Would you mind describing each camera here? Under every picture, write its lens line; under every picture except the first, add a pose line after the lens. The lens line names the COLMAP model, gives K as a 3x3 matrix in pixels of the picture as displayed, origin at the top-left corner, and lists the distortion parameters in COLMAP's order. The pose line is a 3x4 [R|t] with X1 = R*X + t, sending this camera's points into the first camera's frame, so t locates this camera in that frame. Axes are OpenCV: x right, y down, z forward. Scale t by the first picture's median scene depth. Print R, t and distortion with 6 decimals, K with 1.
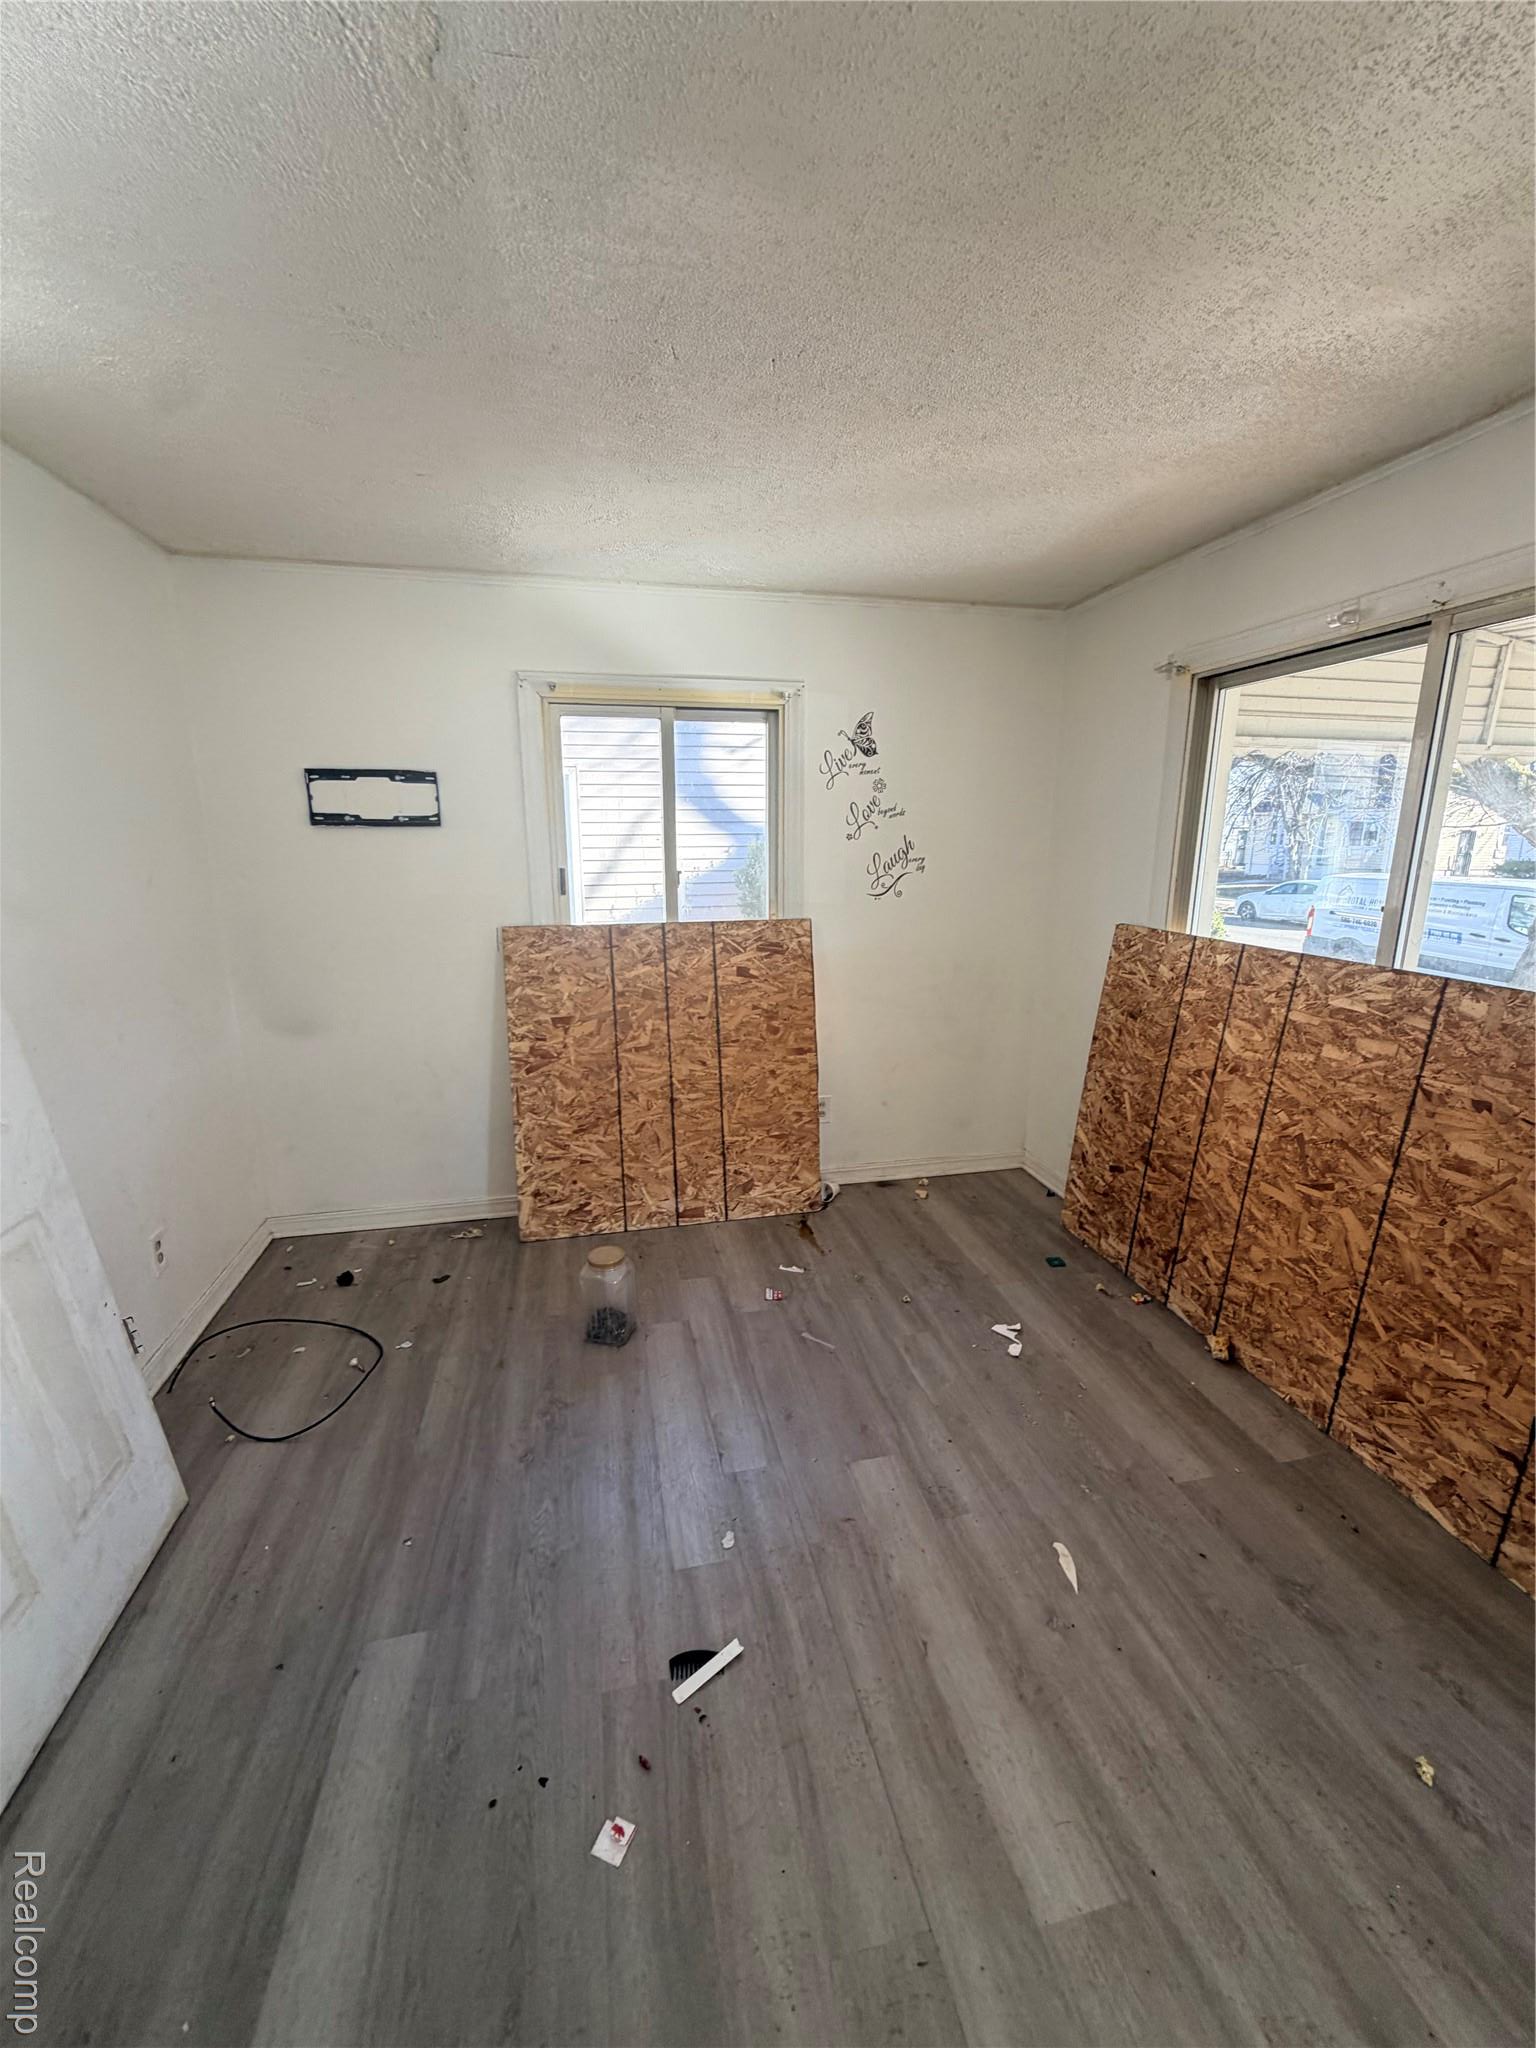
lens RADIAL K [[819.5, 0, 768.8], [0, 819.5, 1023.5], [0, 0, 1]] dist [0.004065, 0.000528]
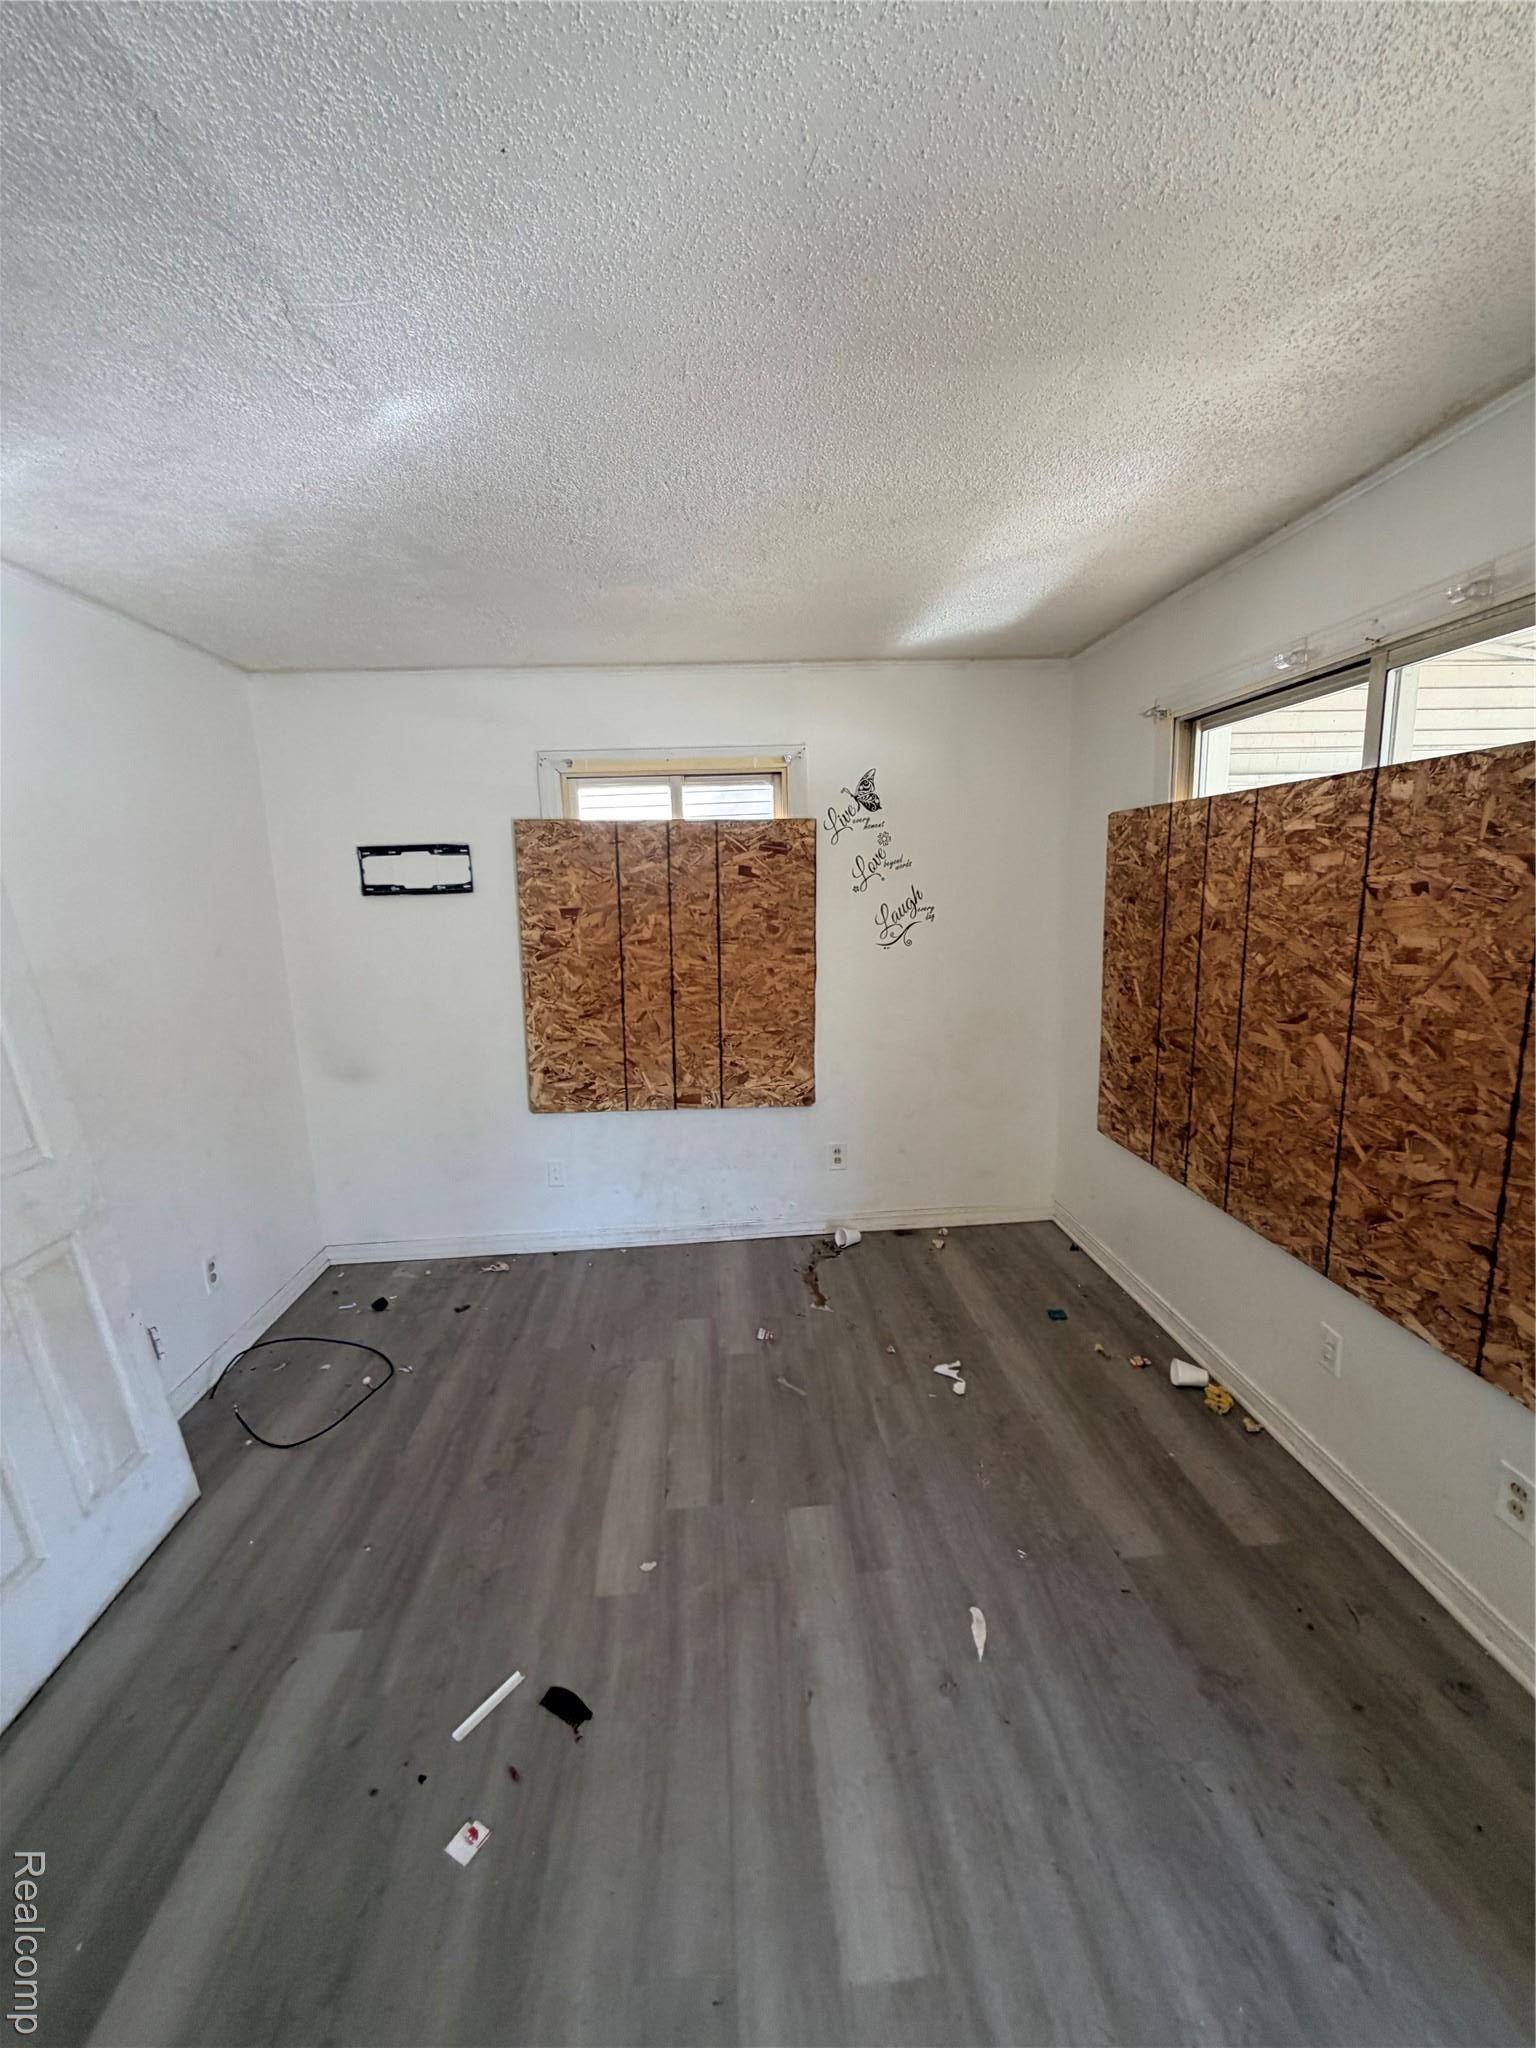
lens RADIAL K [[819.5, 0, 767.9], [0, 819.5, 1024.0], [0, 0, 1]] dist [0.004065, 0.000528]
pose [[0.988623, -0.007318, -0.150237, 0.222808], [-0.000444, 0.998669, -0.051572, -0.009262], [0.150415, 0.051052, 0.987304, -0.033130]]
